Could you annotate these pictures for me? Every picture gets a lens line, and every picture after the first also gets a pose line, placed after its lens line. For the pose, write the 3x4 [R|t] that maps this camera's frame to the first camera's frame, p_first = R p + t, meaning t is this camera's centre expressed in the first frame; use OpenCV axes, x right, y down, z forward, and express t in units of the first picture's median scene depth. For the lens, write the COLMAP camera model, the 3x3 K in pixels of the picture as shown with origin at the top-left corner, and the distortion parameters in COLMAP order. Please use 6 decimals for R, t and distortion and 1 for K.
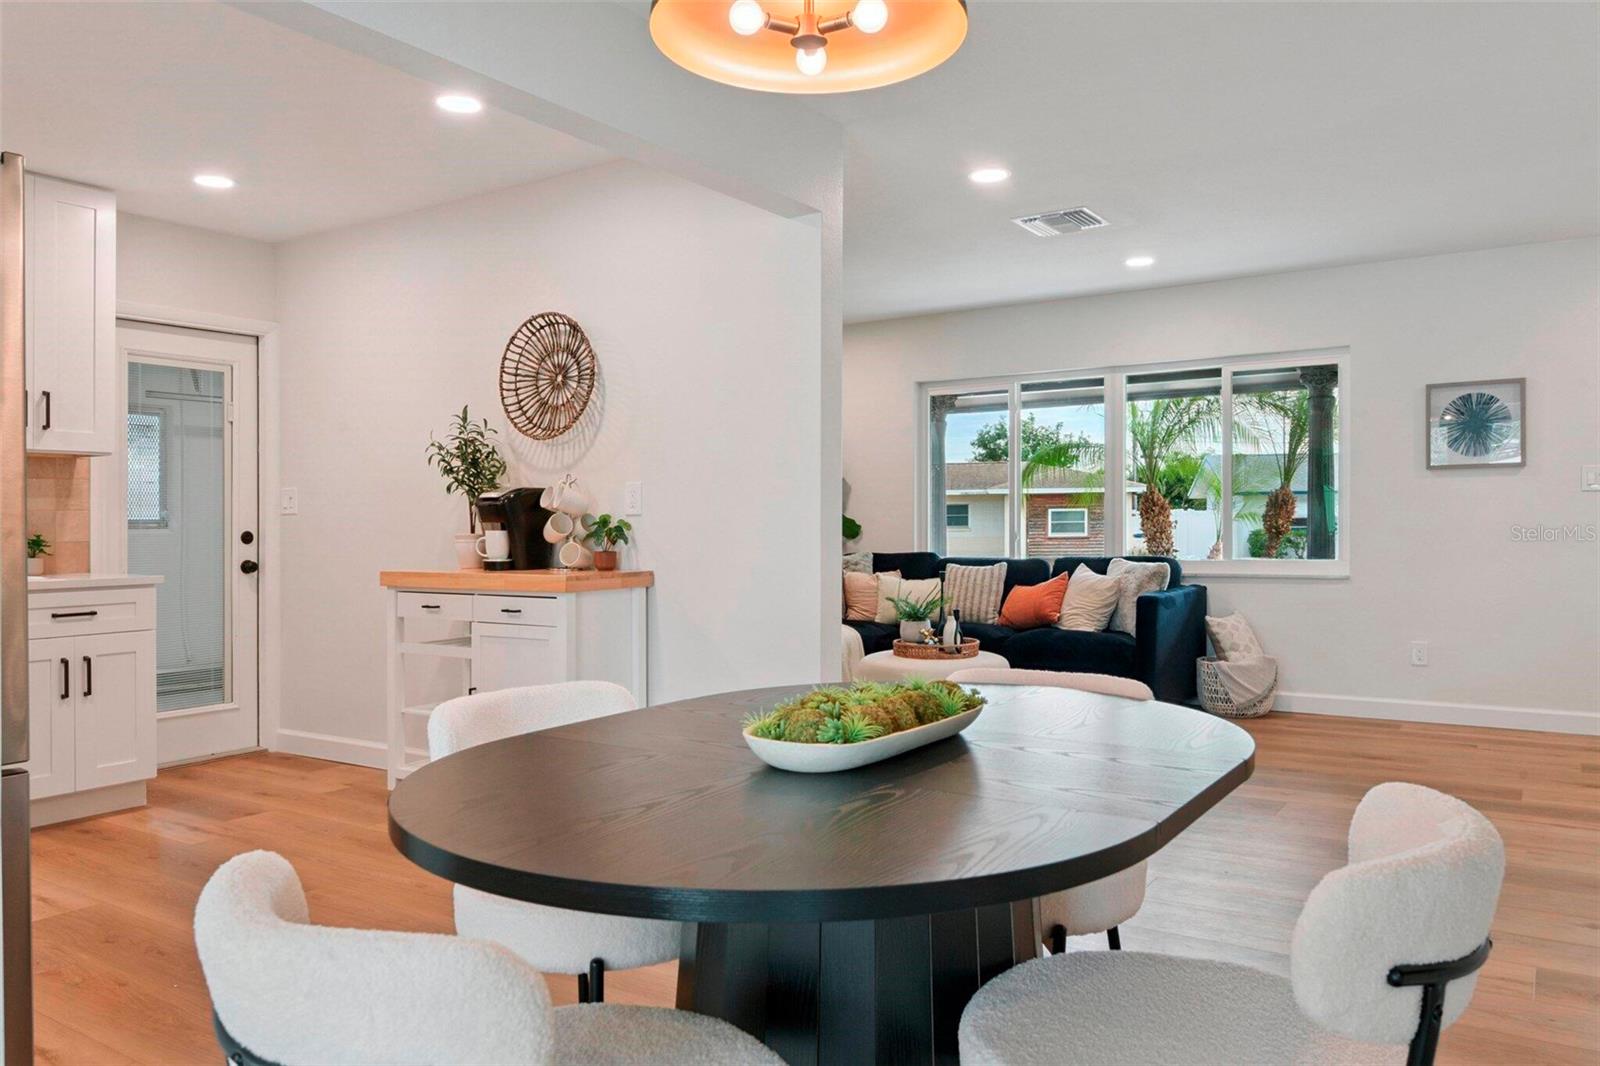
lens RADIAL K [[1150.9, 0, 801.0], [0, 1150.9, 523.7], [0, 0, 1]] dist [0.004429, 0.000434]
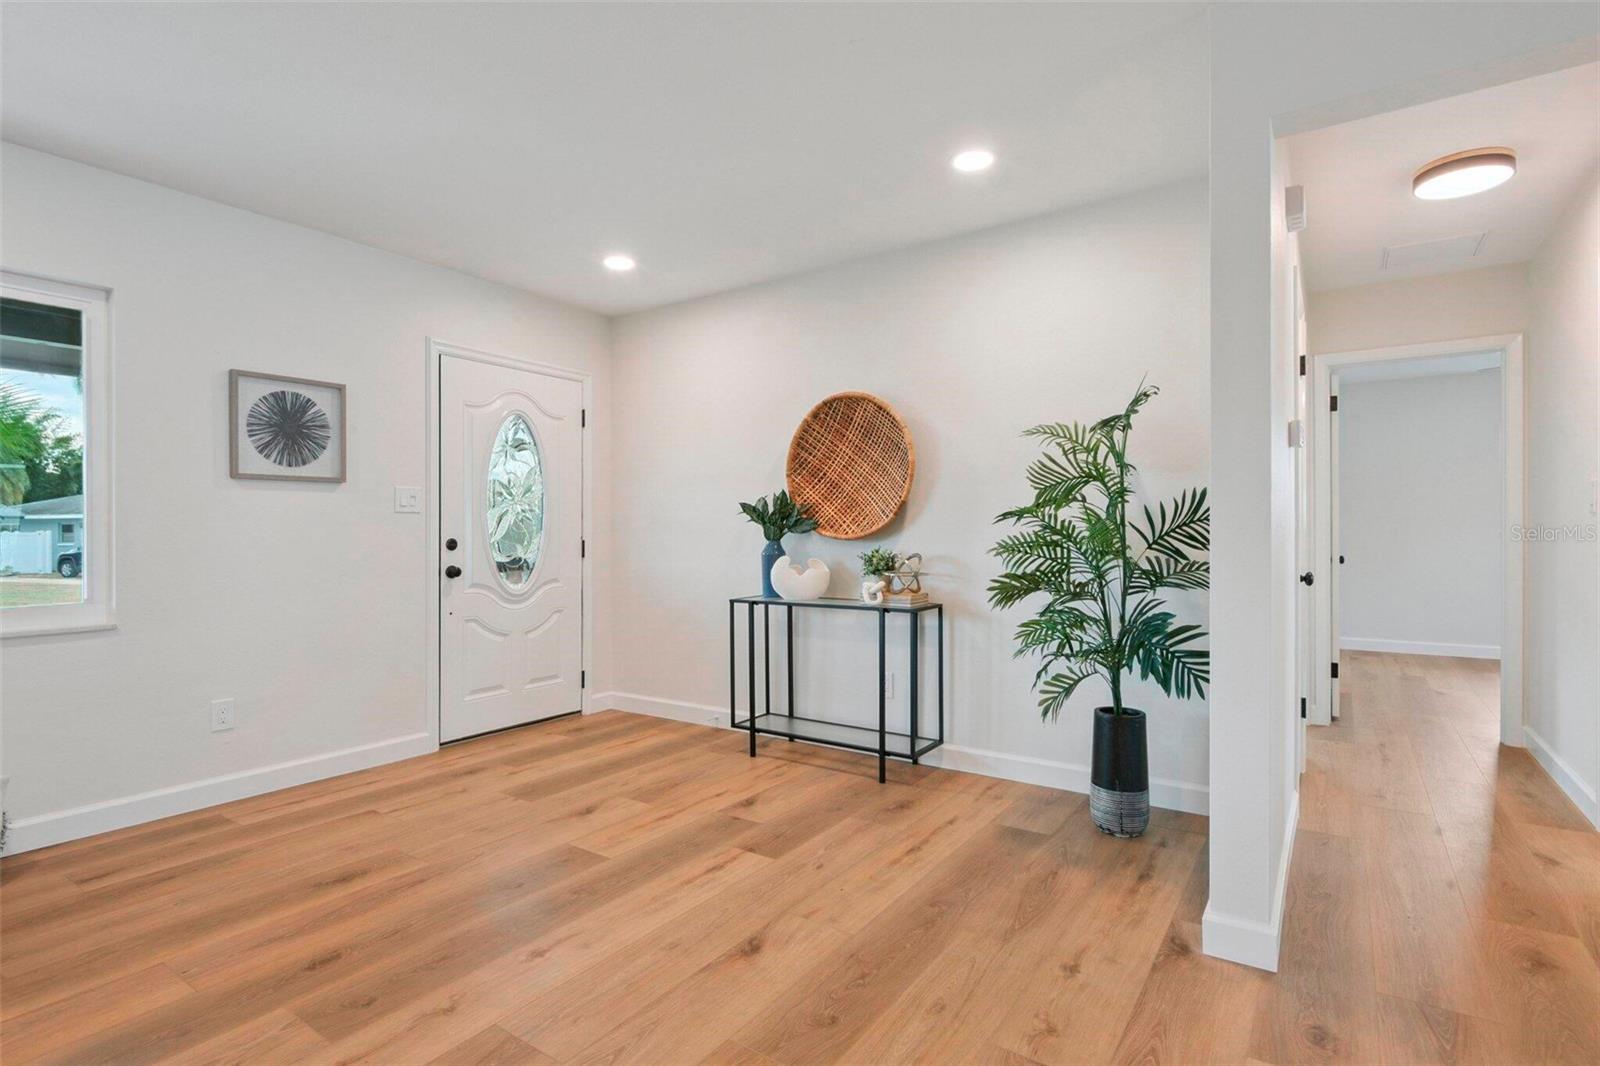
lens RADIAL K [[793.8, 0, 796.2], [0, 793.8, 520.8], [0, 0, 1]] dist [-0.004729, -0.001943]
pose [[0.020093, 0.023748, 0.999516, 0.013028], [0.008176, 0.999681, -0.023916, -0.001735], [-0.999765, 0.008652, 0.019892, 0.580535]]
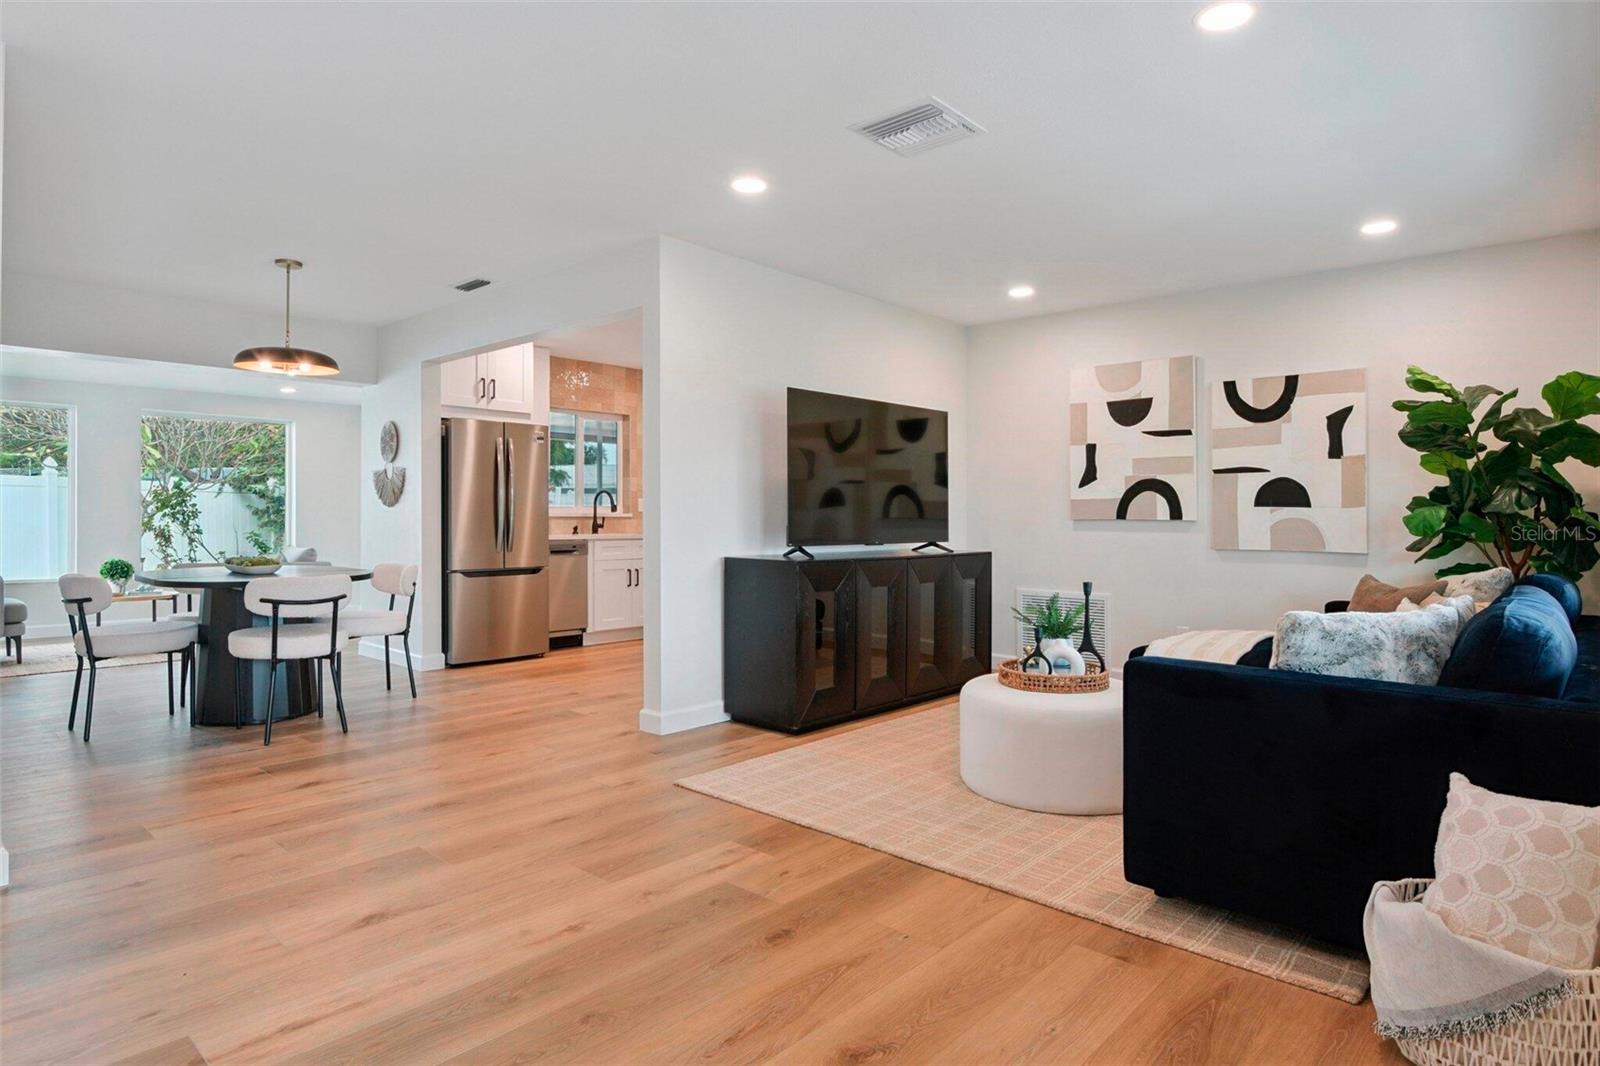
lens RADIAL K [[888.9, 0, 790.6], [0, 888.9, 509.5], [0, 0, 1]] dist [-0.024096, -0.002196]
pose [[-0.159071, 0.002799, -0.987263, 0.680867], [-0.007425, 0.999964, 0.004032, -0.007030], [0.987239, 0.007971, -0.159044, 0.837887]]
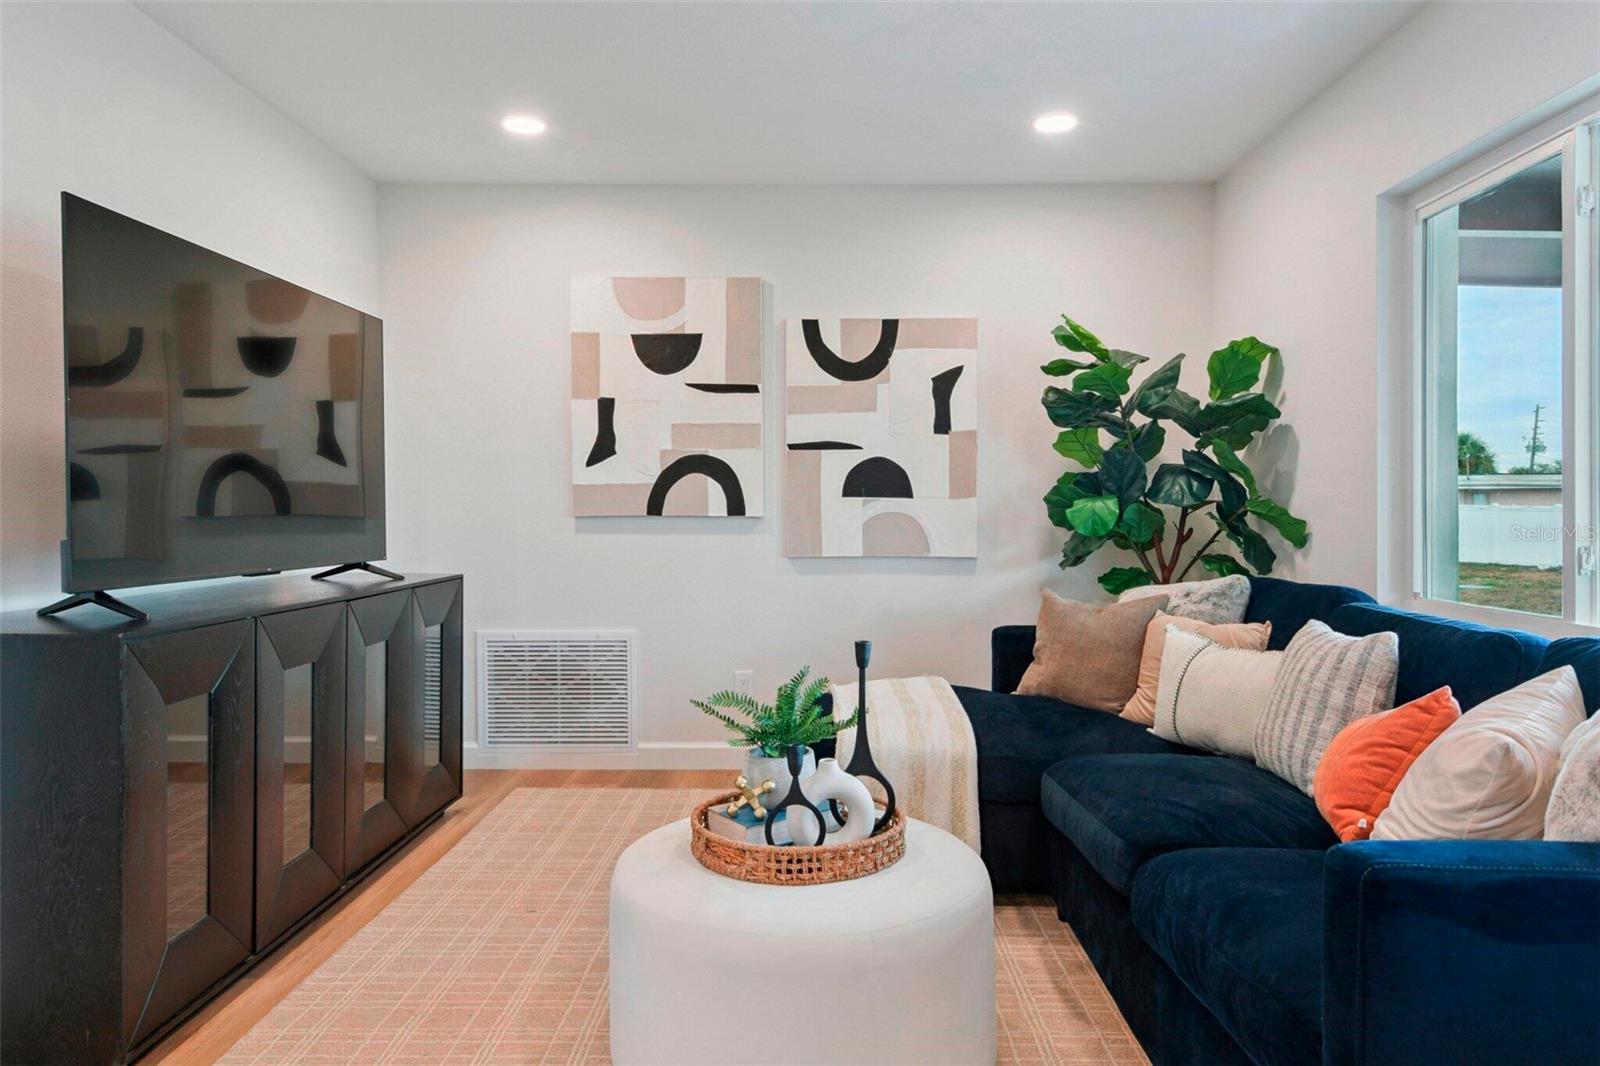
lens RADIAL K [[1042.0, 0, 813.3], [0, 1042.0, 516.0], [0, 0, 1]] dist [0.023343, -0.010024]
pose [[0.545762, 0.015474, -0.837797, 0.384172], [-0.009049, 0.999880, 0.012573, -0.005453], [0.837891, 0.000720, 0.545837, 0.737420]]
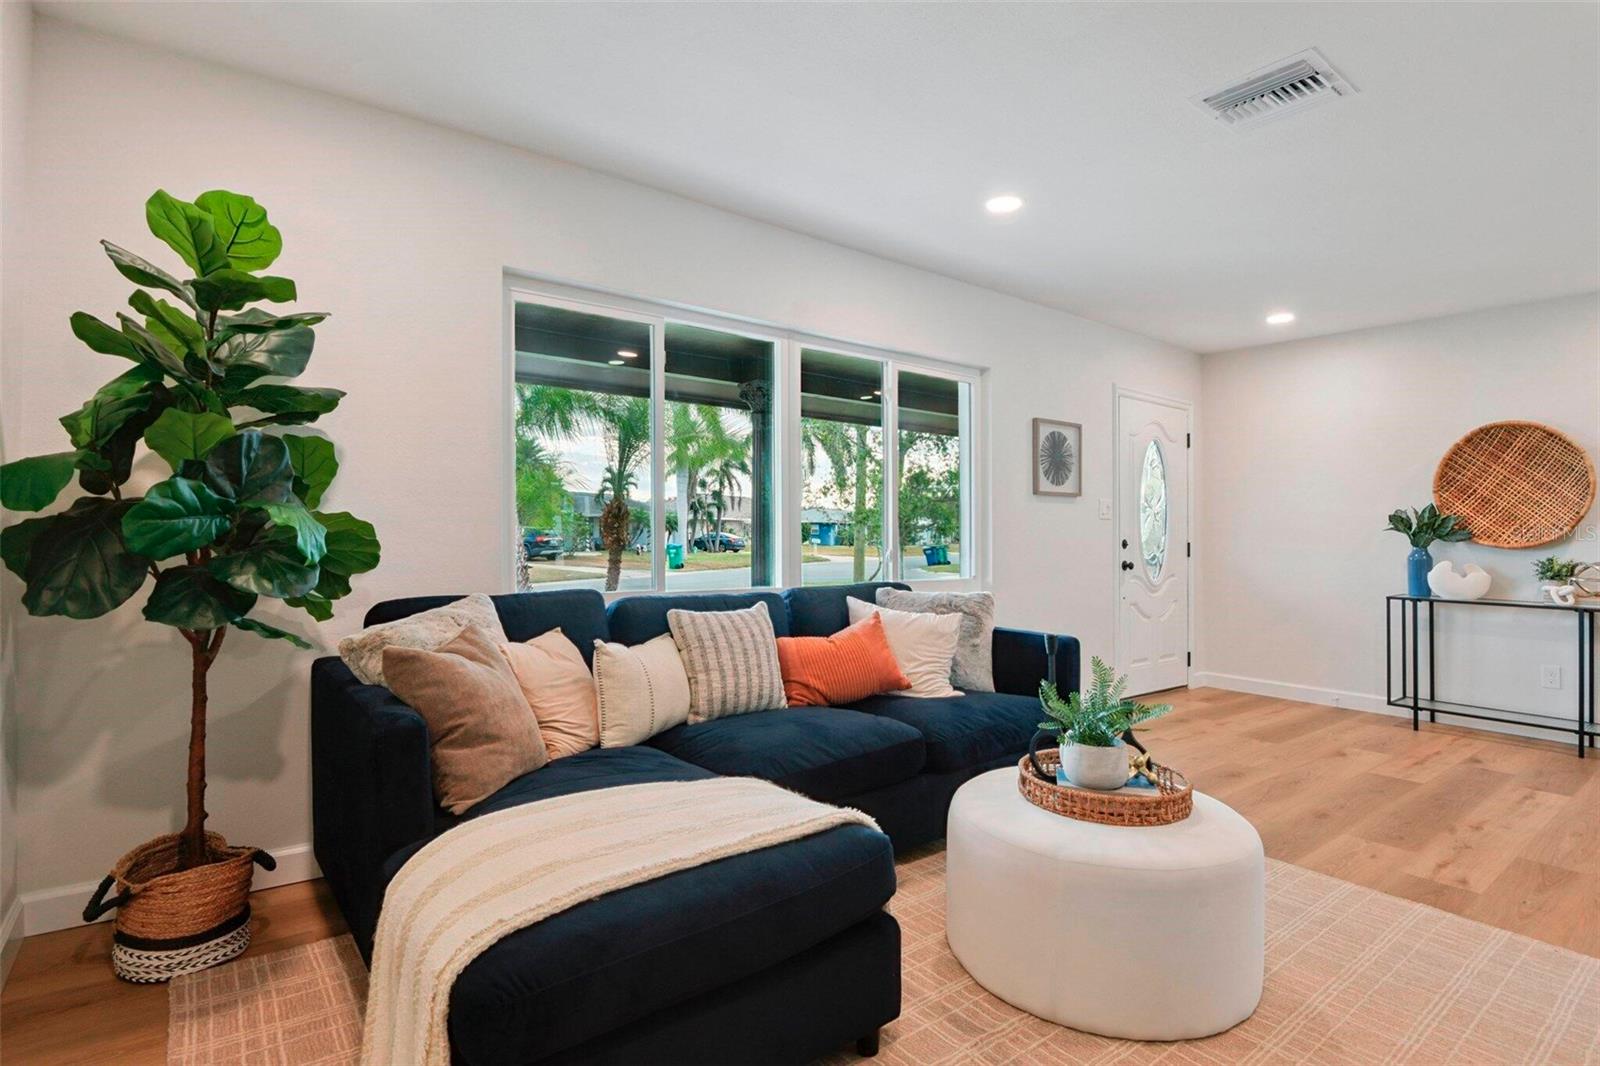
lens RADIAL K [[793.8, 0, 795.9], [0, 793.8, 516.7], [0, 0, 1]] dist [-0.004729, -0.001943]
pose [[0.327266, 0.029923, 0.944458, -0.244861], [-0.015813, 0.999532, -0.026188, -0.001640], [-0.944800, -0.006364, 0.327586, 0.925956]]
